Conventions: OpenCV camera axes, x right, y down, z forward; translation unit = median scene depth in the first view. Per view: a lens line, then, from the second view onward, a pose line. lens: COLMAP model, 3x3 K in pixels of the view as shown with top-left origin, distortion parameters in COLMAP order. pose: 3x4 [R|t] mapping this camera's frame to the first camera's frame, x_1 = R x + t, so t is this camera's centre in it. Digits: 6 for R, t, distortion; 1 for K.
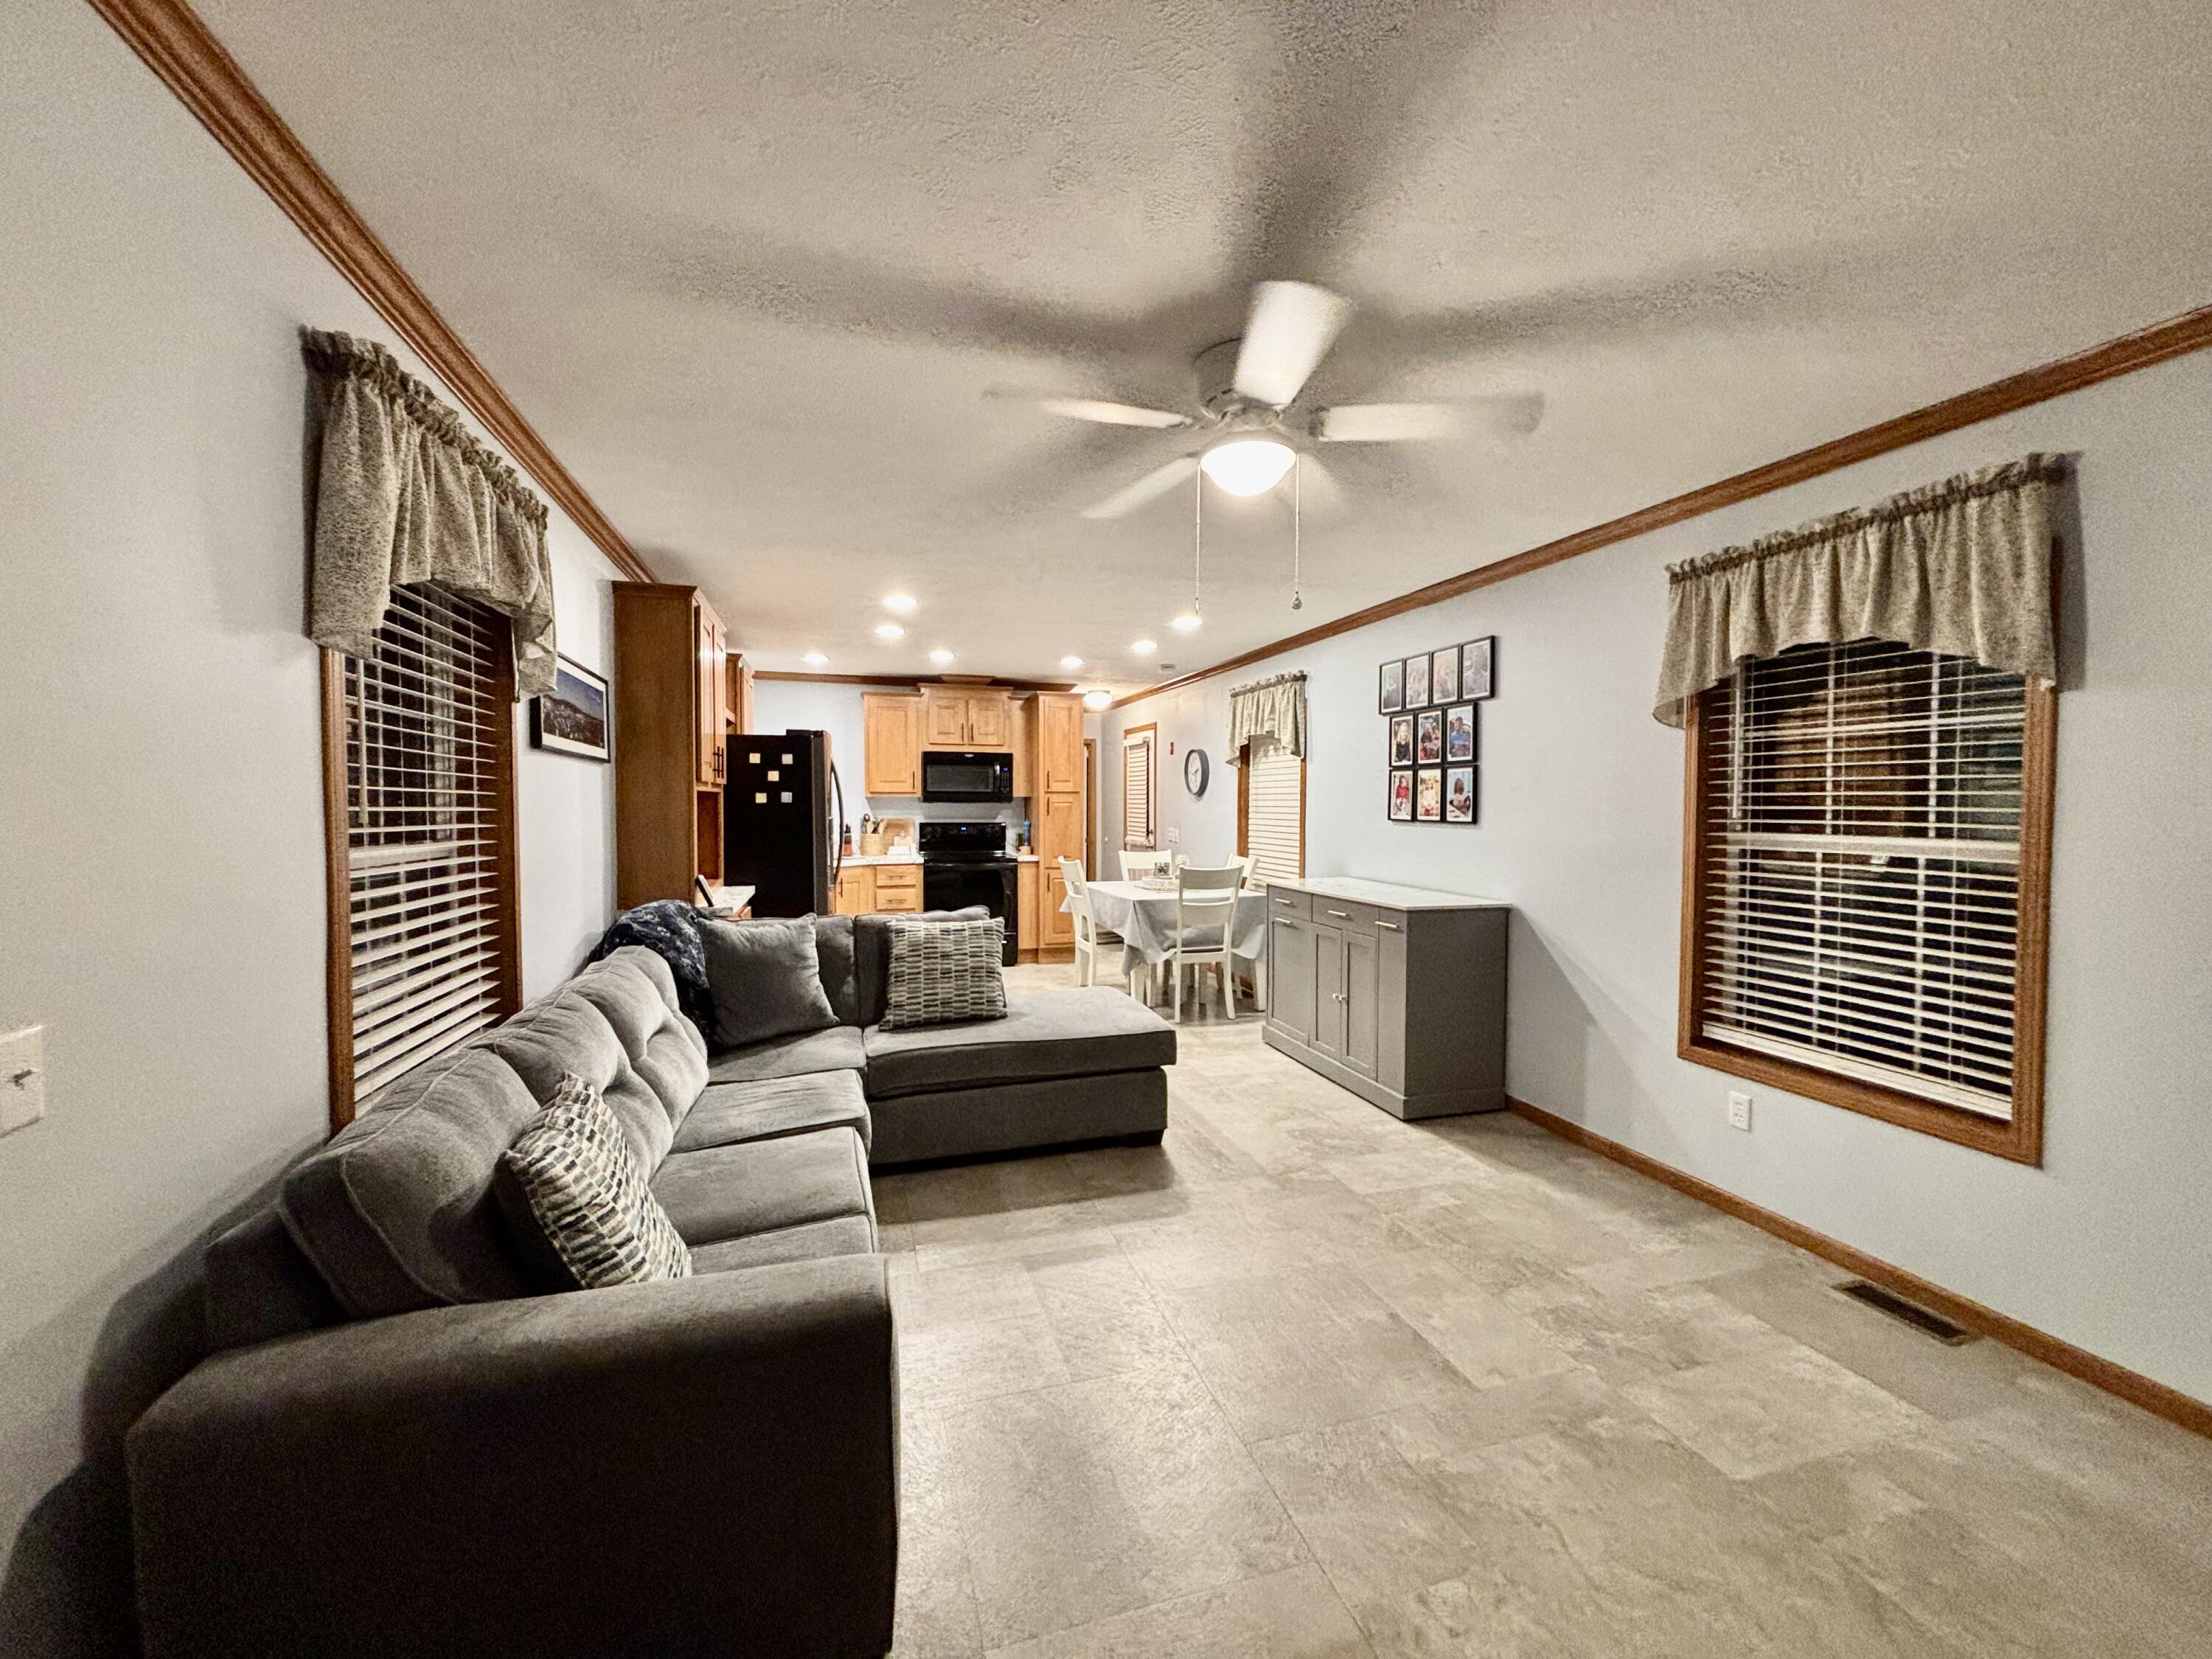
lens RADIAL K [[879.1, 0, 1102.5], [0, 879.1, 823.3], [0, 0, 1]] dist [0.001482, 0.000114]
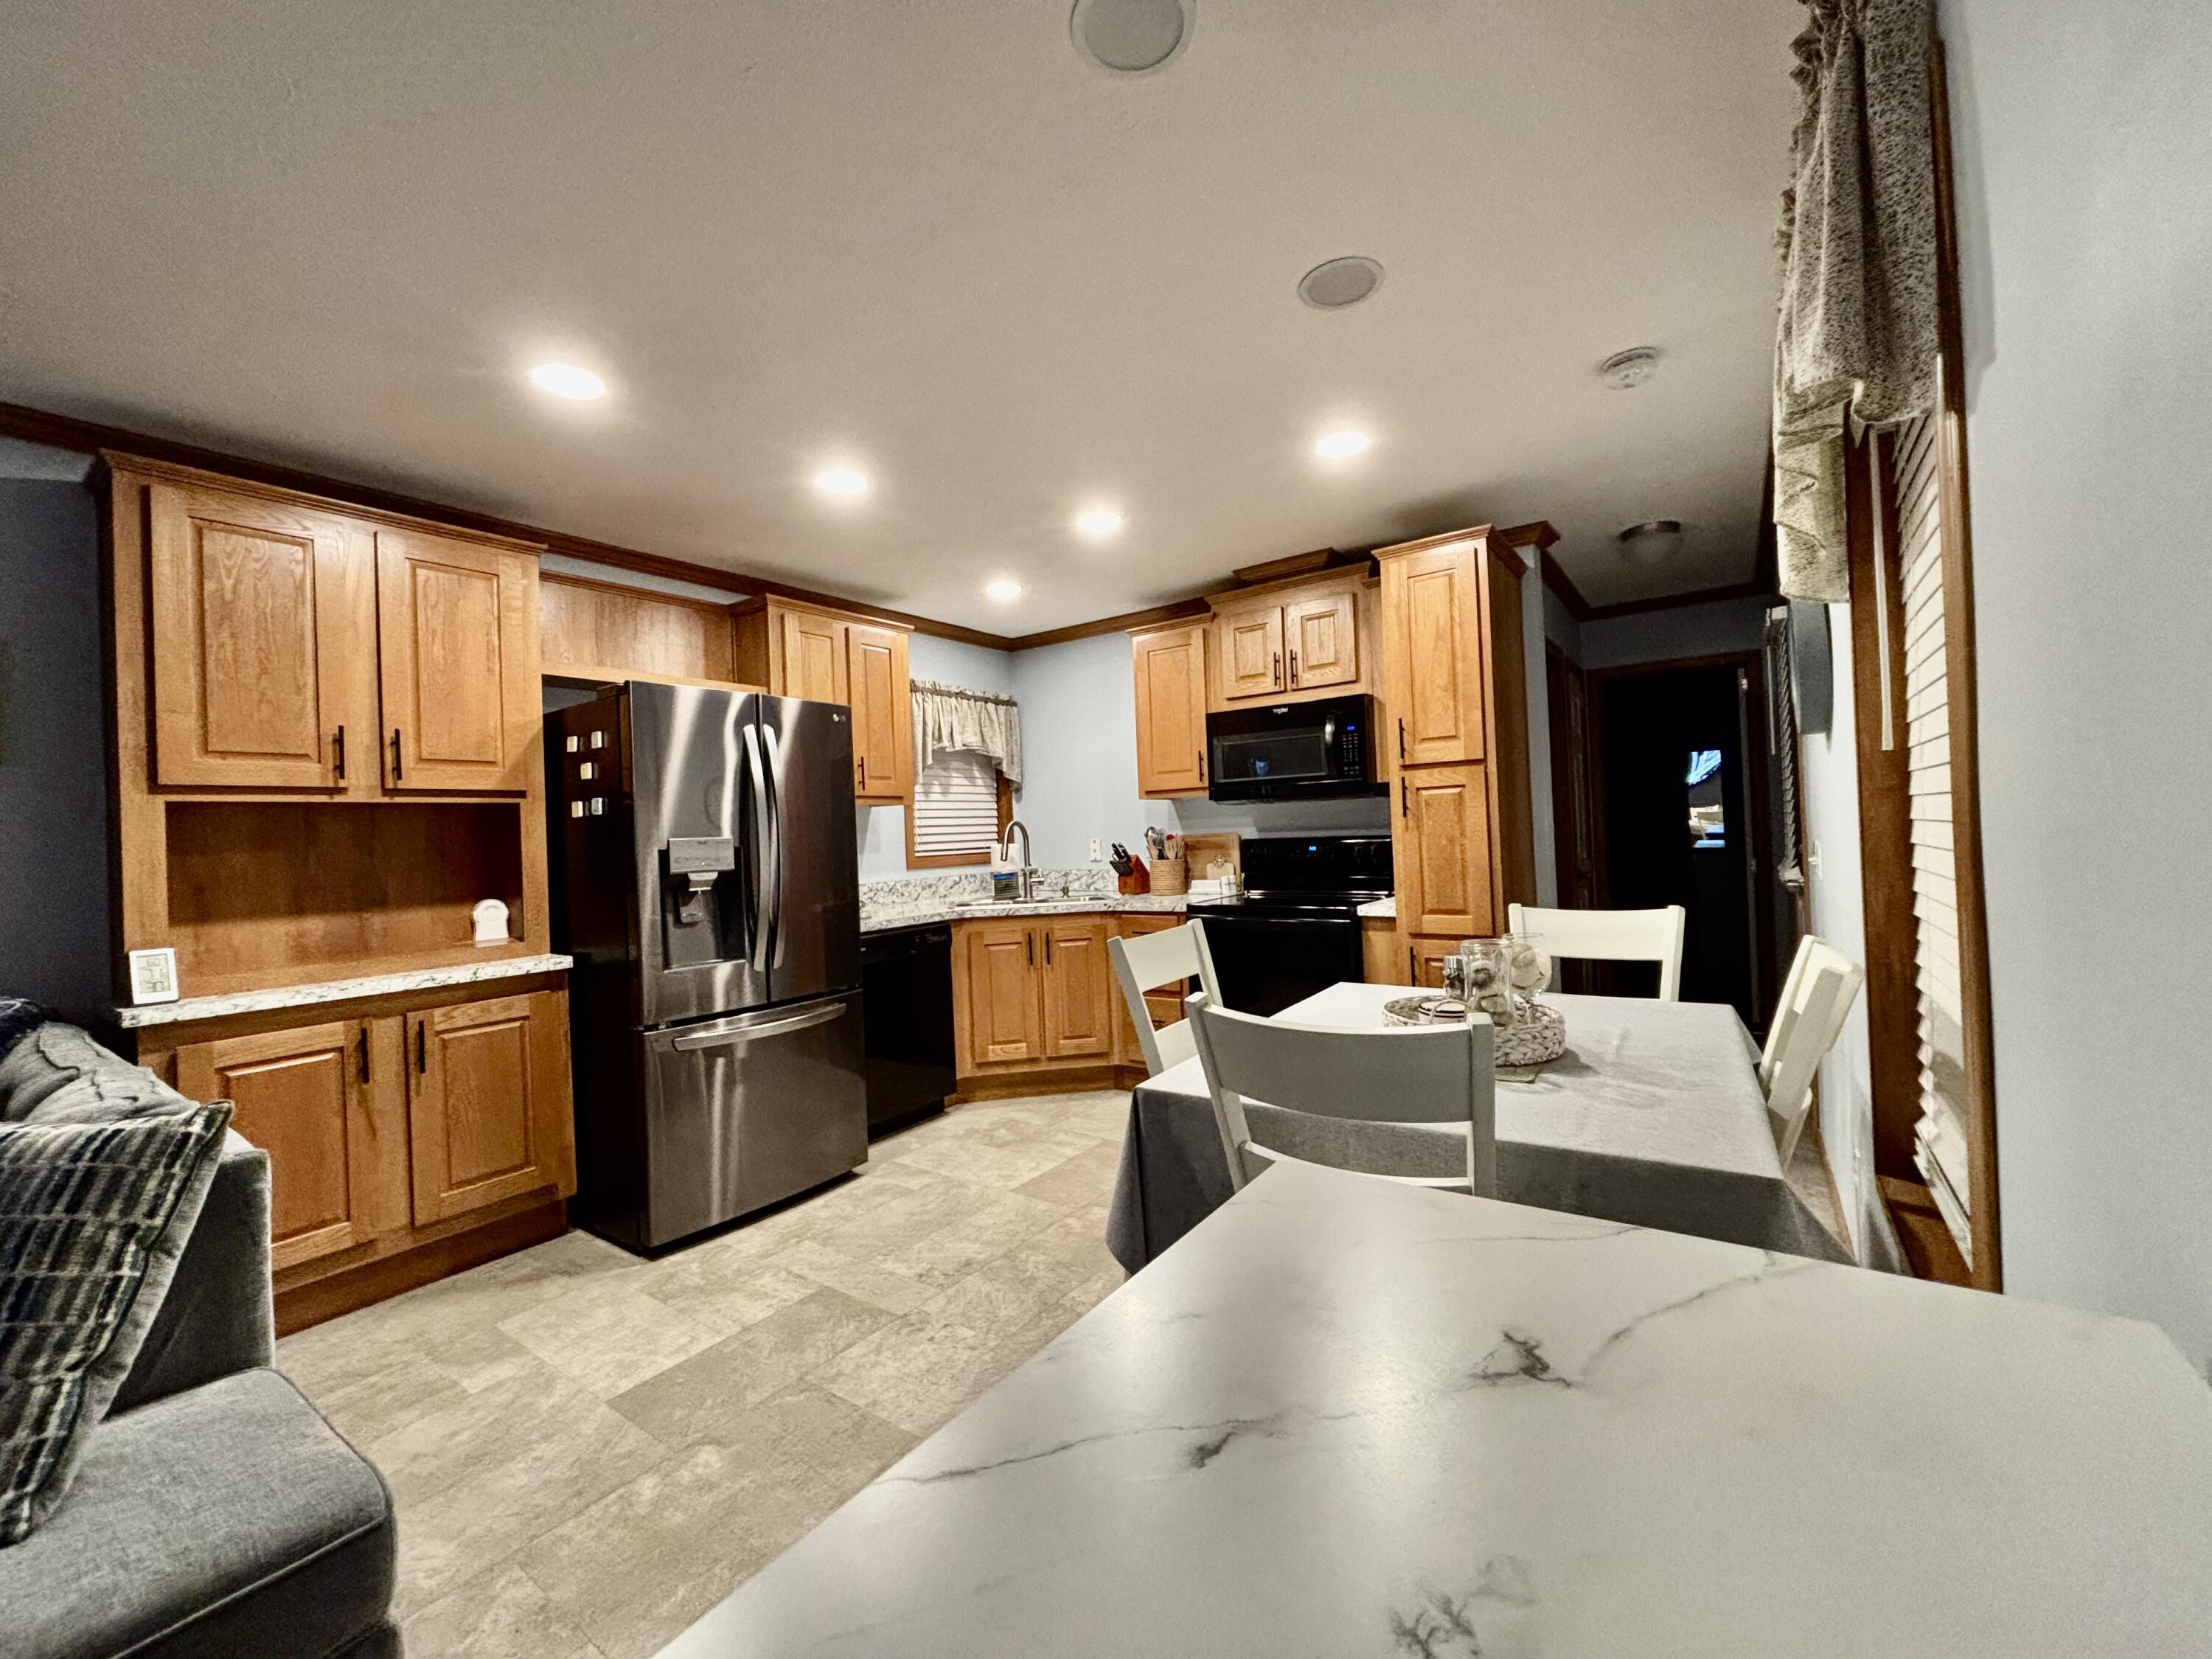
lens RADIAL K [[879.1, 0, 1102.5], [0, 879.1, 823.3], [0, 0, 1]] dist [0.001482, 0.000114]
pose [[0.616011, -0.034971, -0.786961, 0.194238], [0.017922, 0.999378, -0.030381, 0.004606], [0.787533, 0.004611, 0.616255, 0.587224]]
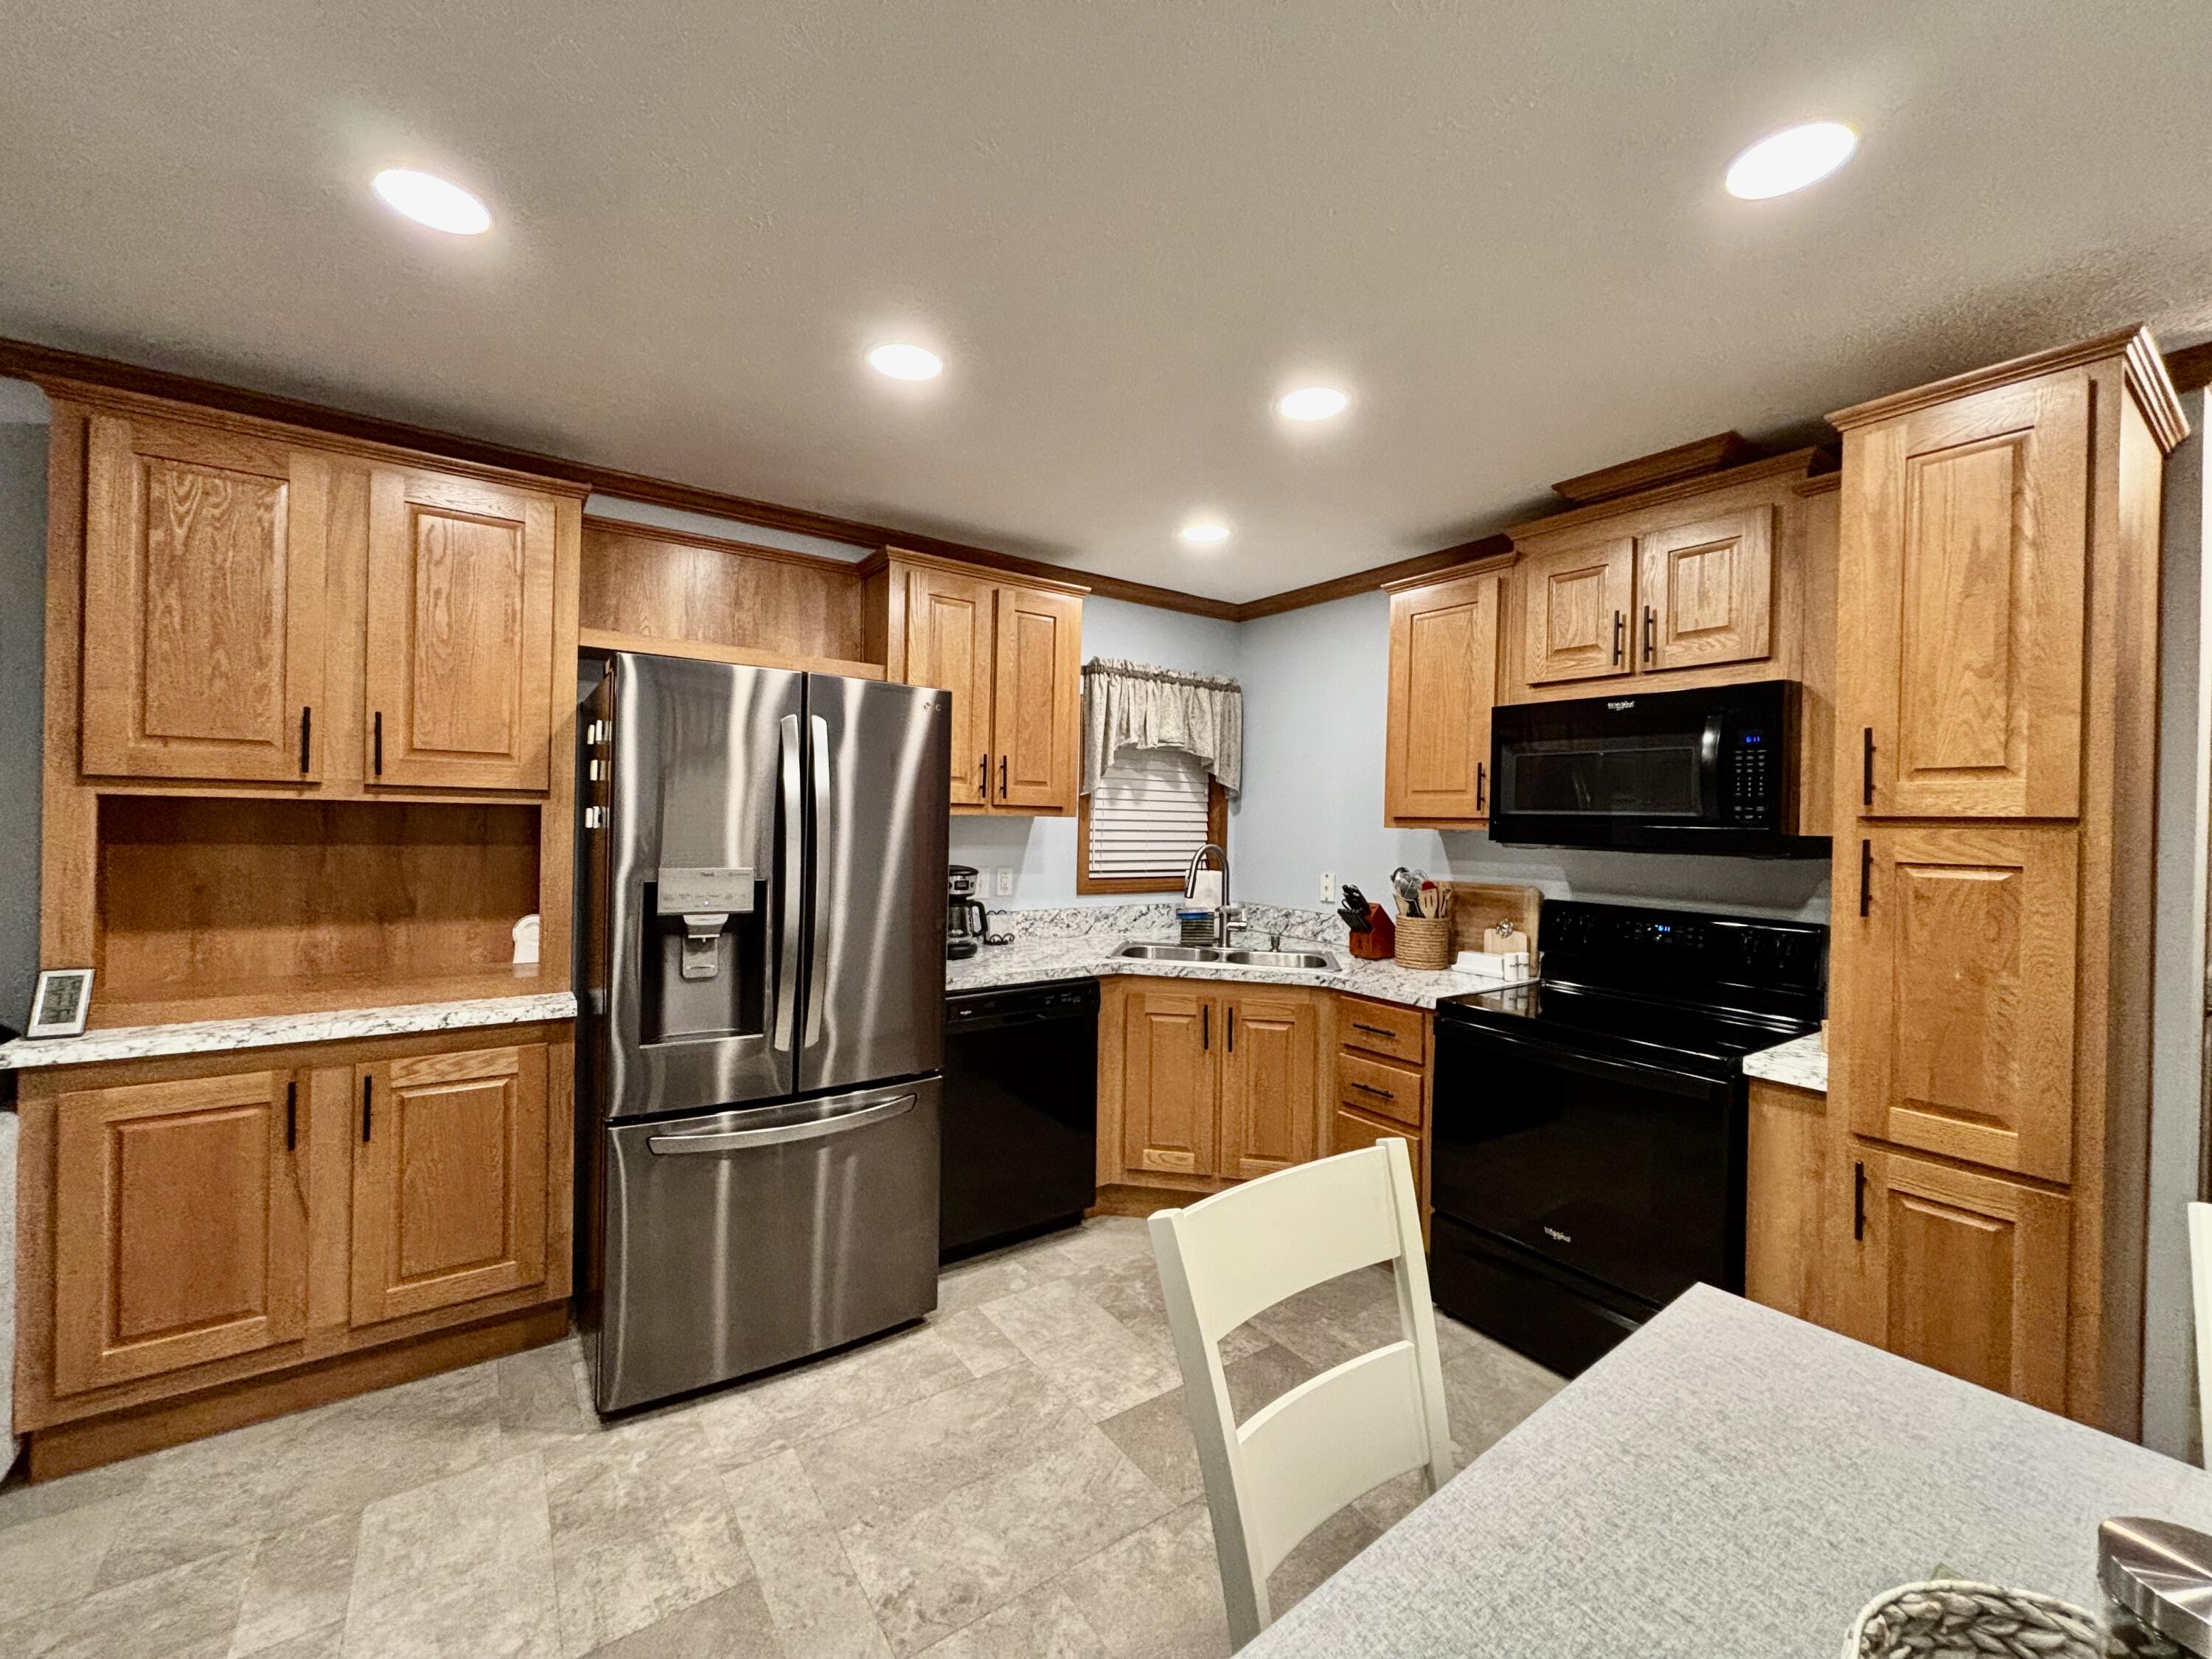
lens RADIAL K [[890.6, 0, 1104.4], [0, 890.6, 823.0], [0, 0, 1]] dist [0.000432, 0.000379]
pose [[0.322797, 0.009909, -0.946416, 0.098027], [-0.050108, 0.998722, -0.006634, -0.022197], [0.945141, 0.049564, 0.322881, 0.711851]]
